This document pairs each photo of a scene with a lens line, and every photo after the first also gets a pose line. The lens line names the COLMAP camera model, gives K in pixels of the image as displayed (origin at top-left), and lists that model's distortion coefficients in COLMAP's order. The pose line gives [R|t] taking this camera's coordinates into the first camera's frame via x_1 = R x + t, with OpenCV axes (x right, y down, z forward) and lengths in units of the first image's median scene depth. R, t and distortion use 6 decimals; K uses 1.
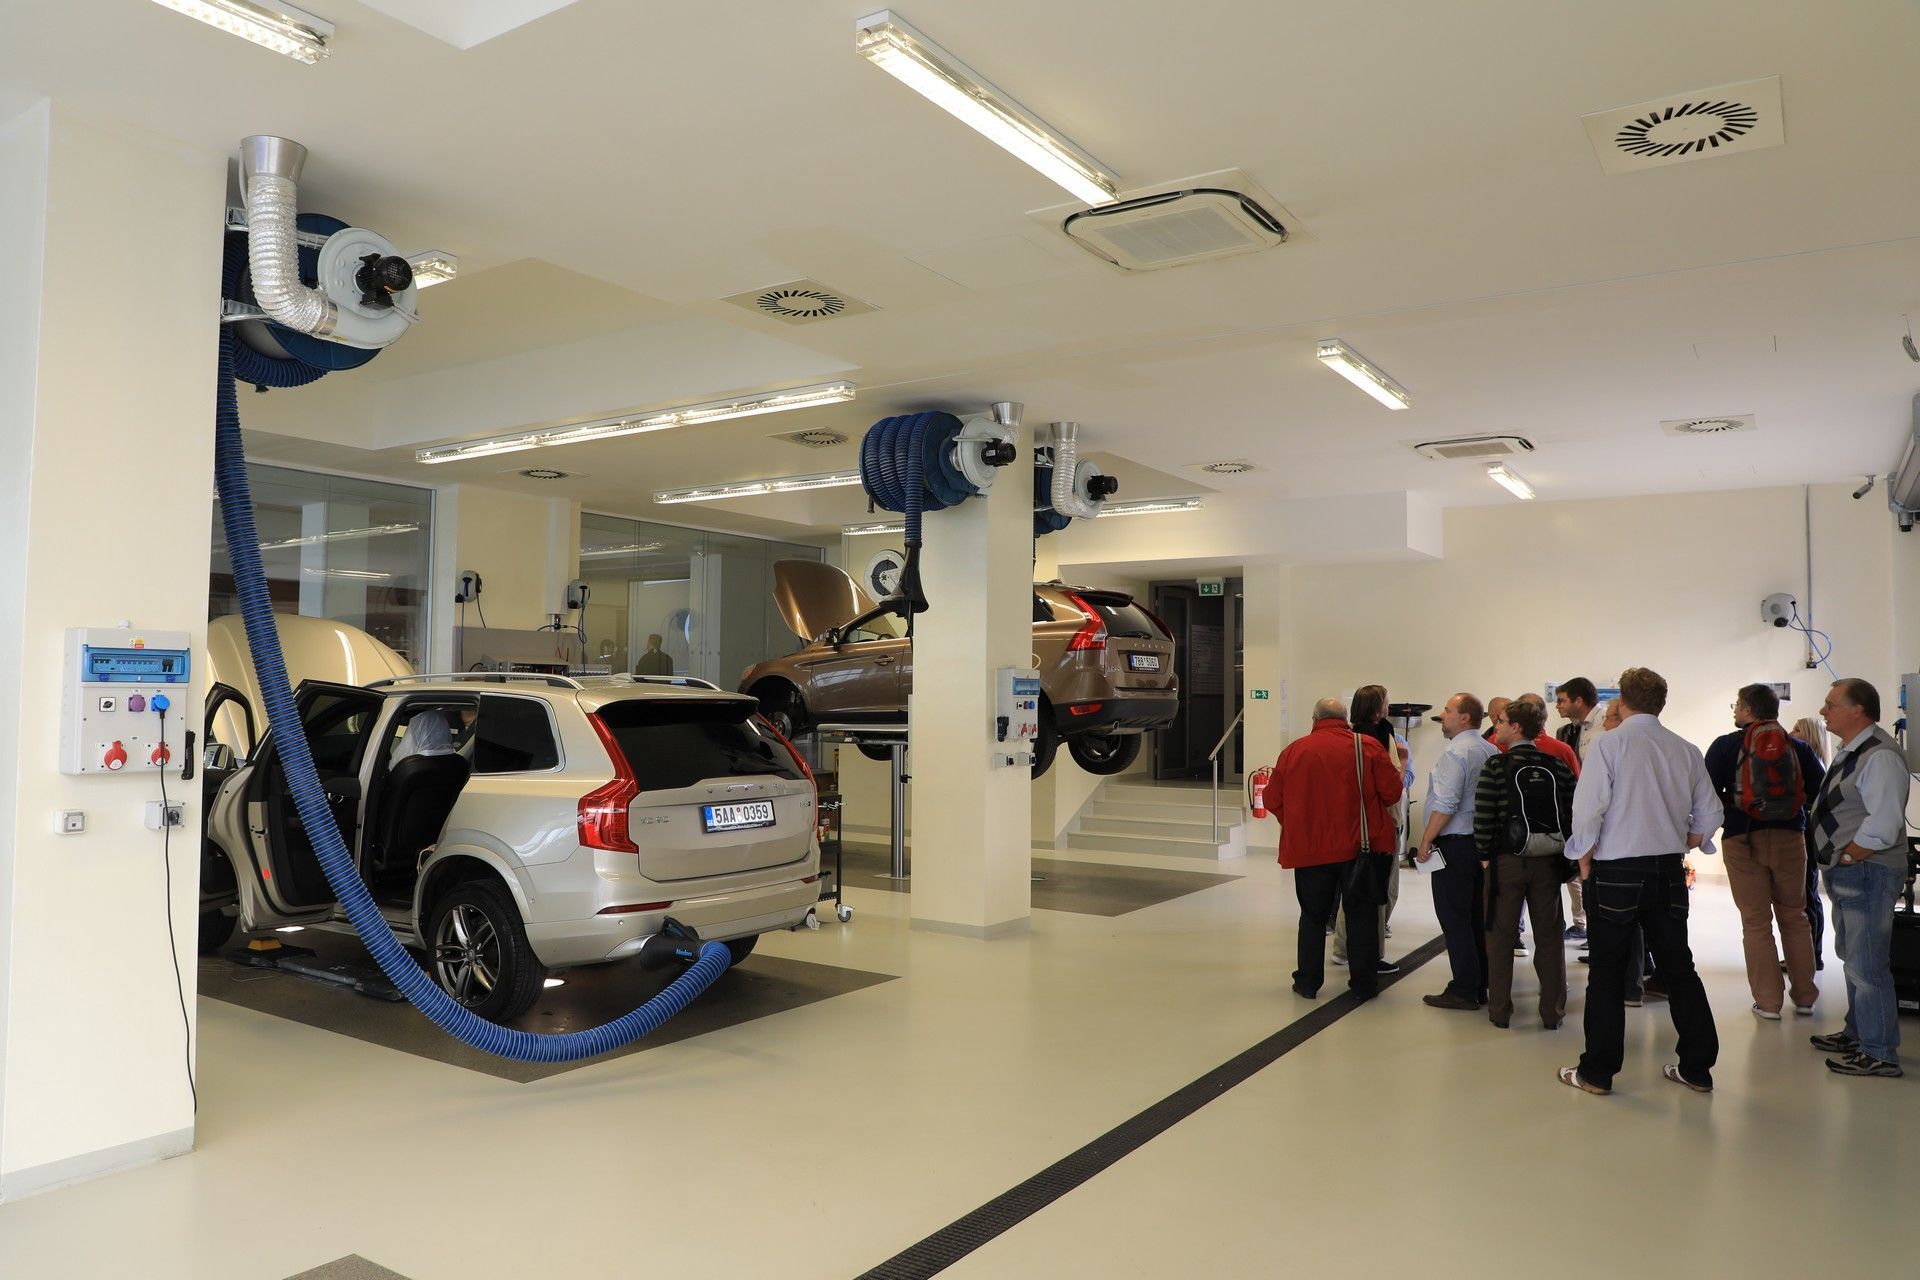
lens RADIAL K [[1327.0, 0, 960.0], [0, 1327.0, 640.0], [0, 0, 1]] dist [-0.074204, 0.039235]
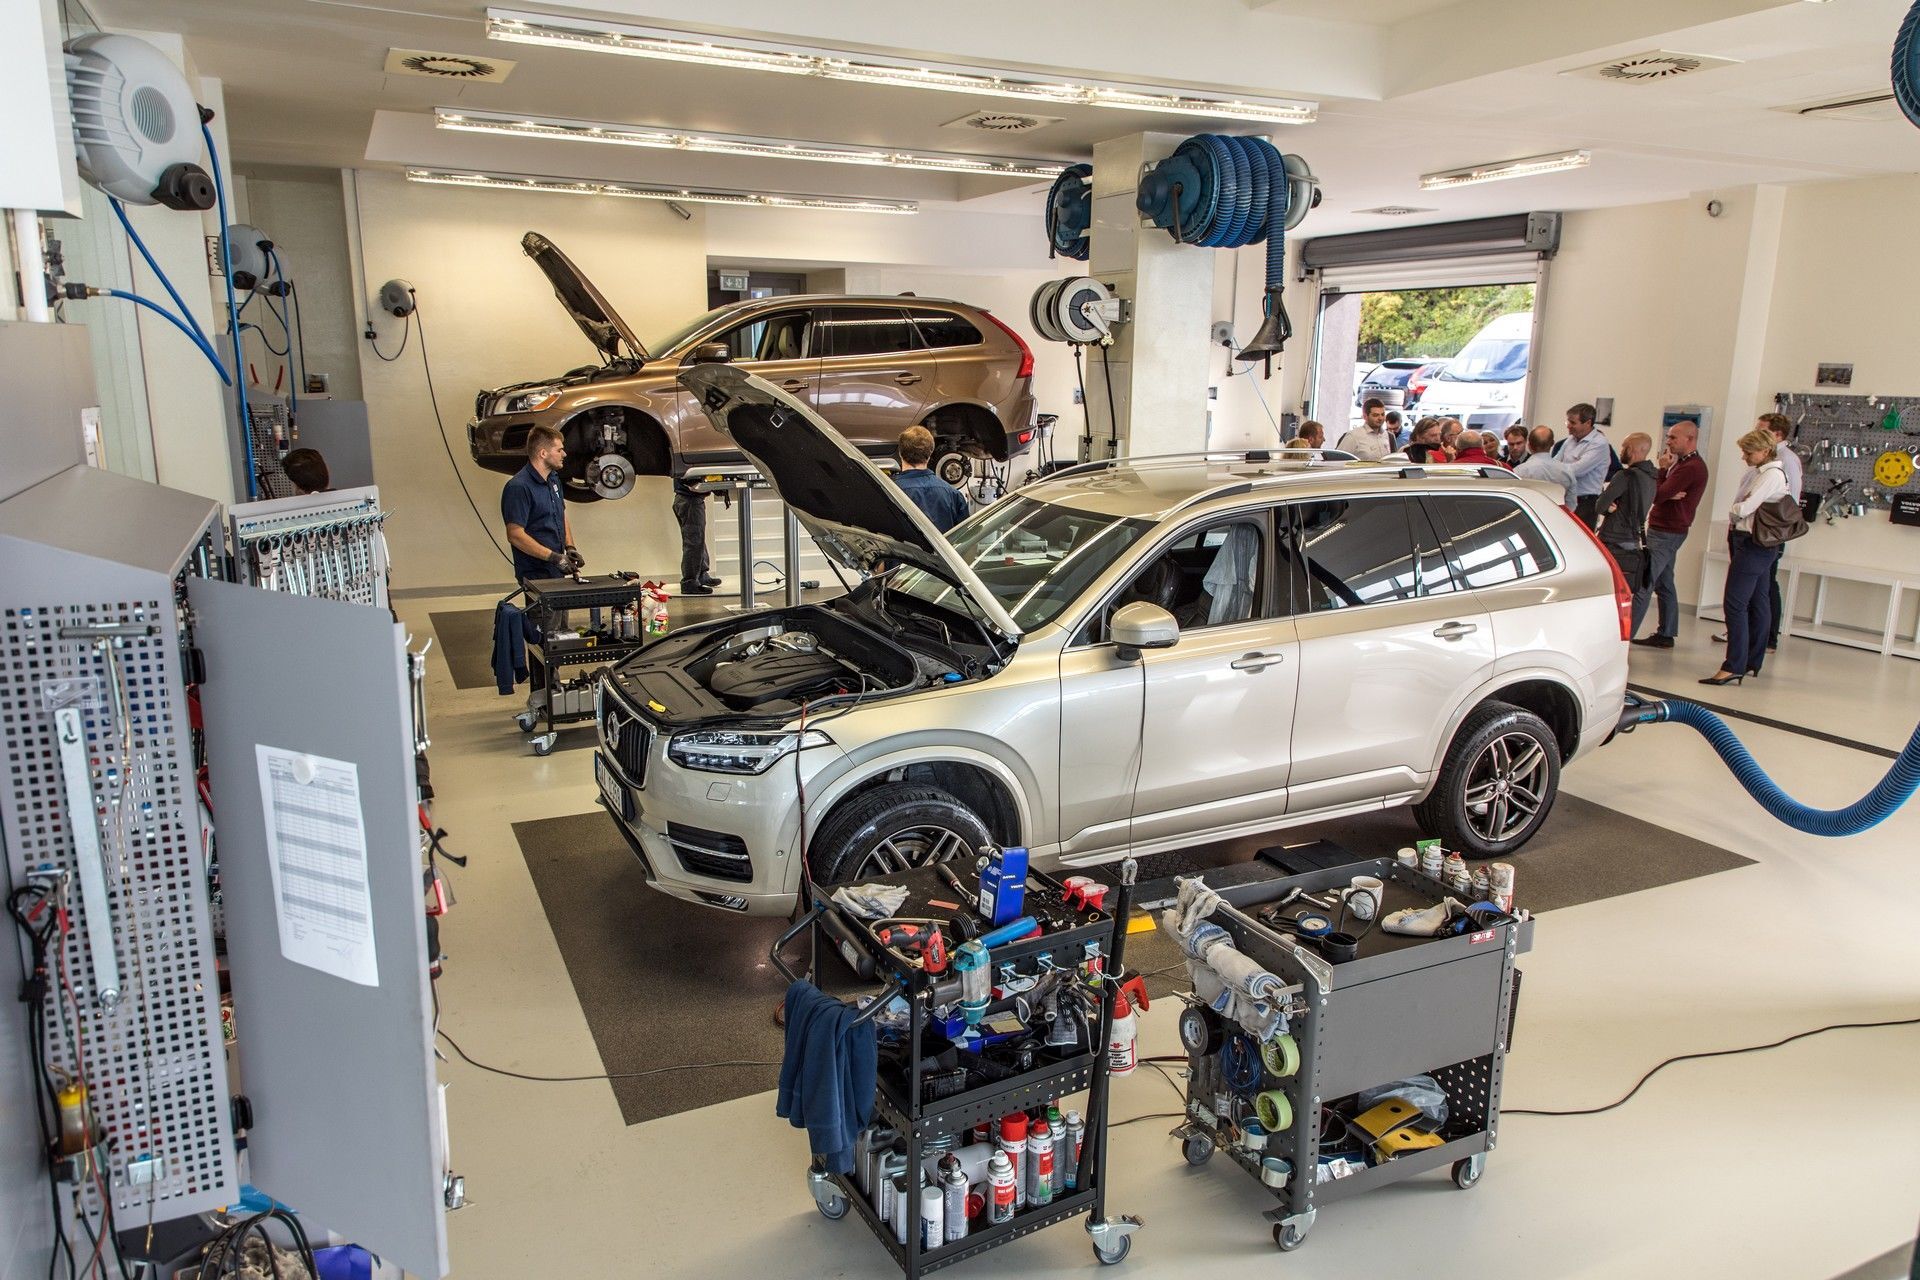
lens RADIAL K [[1289.8, 0, 955.8], [0, 1289.8, 635.5], [0, 0, 1]] dist [0.080732, -0.069189]
pose [[0.524523, -0.183312, 0.831428, -0.919802], [-0.043517, 0.969498, 0.241207, -0.043461], [-0.850284, -0.162700, 0.500546, 0.634774]]
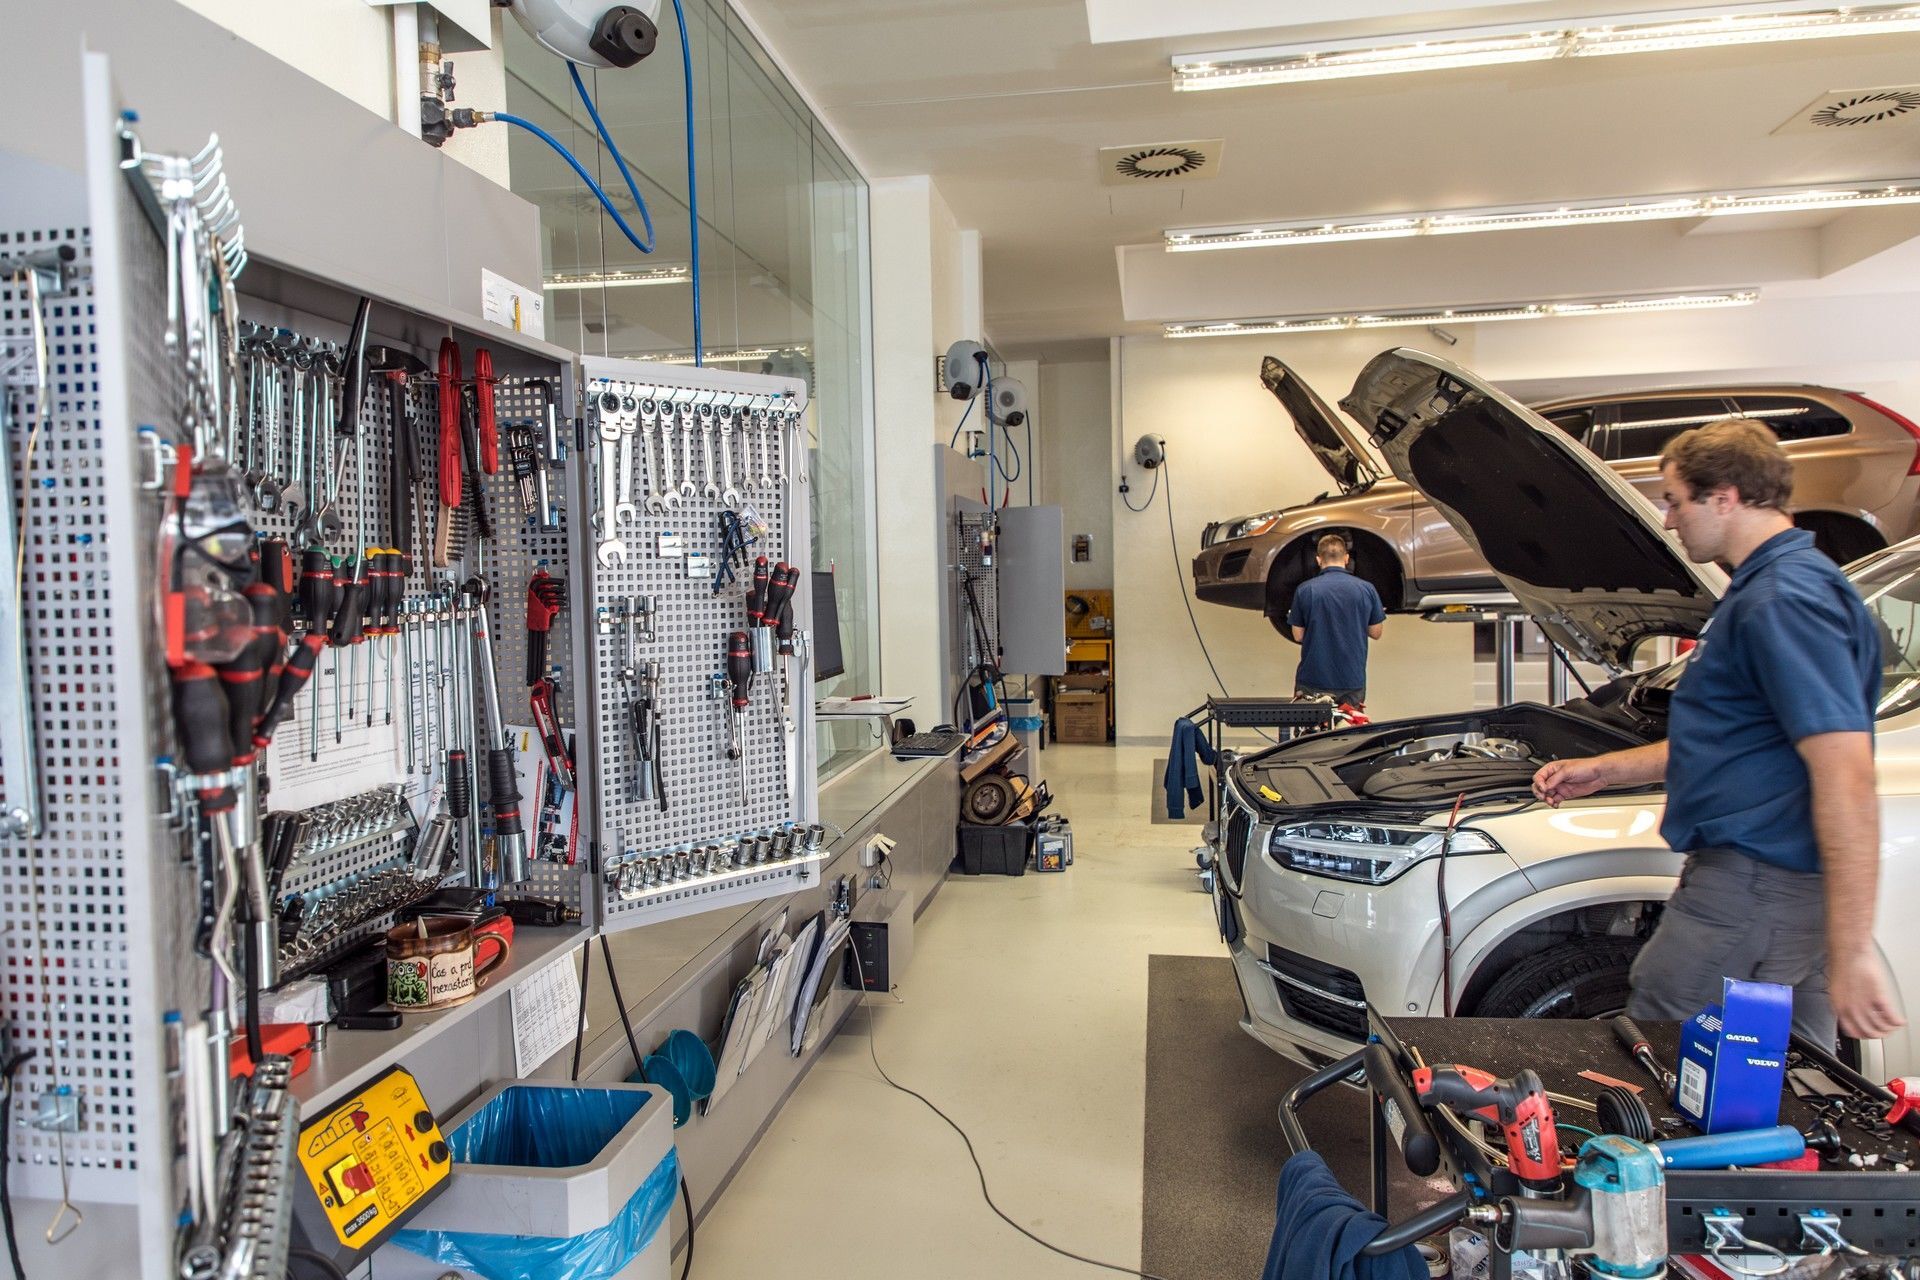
lens RADIAL K [[1289.8, 0, 955.8], [0, 1289.8, 635.5], [0, 0, 1]] dist [0.080732, -0.069189]
pose [[0.912115, -0.047509, 0.407172, -0.805833], [0.011276, 0.995793, 0.090930, 0.028110], [-0.409780, -0.078348, 0.908814, 0.671820]]
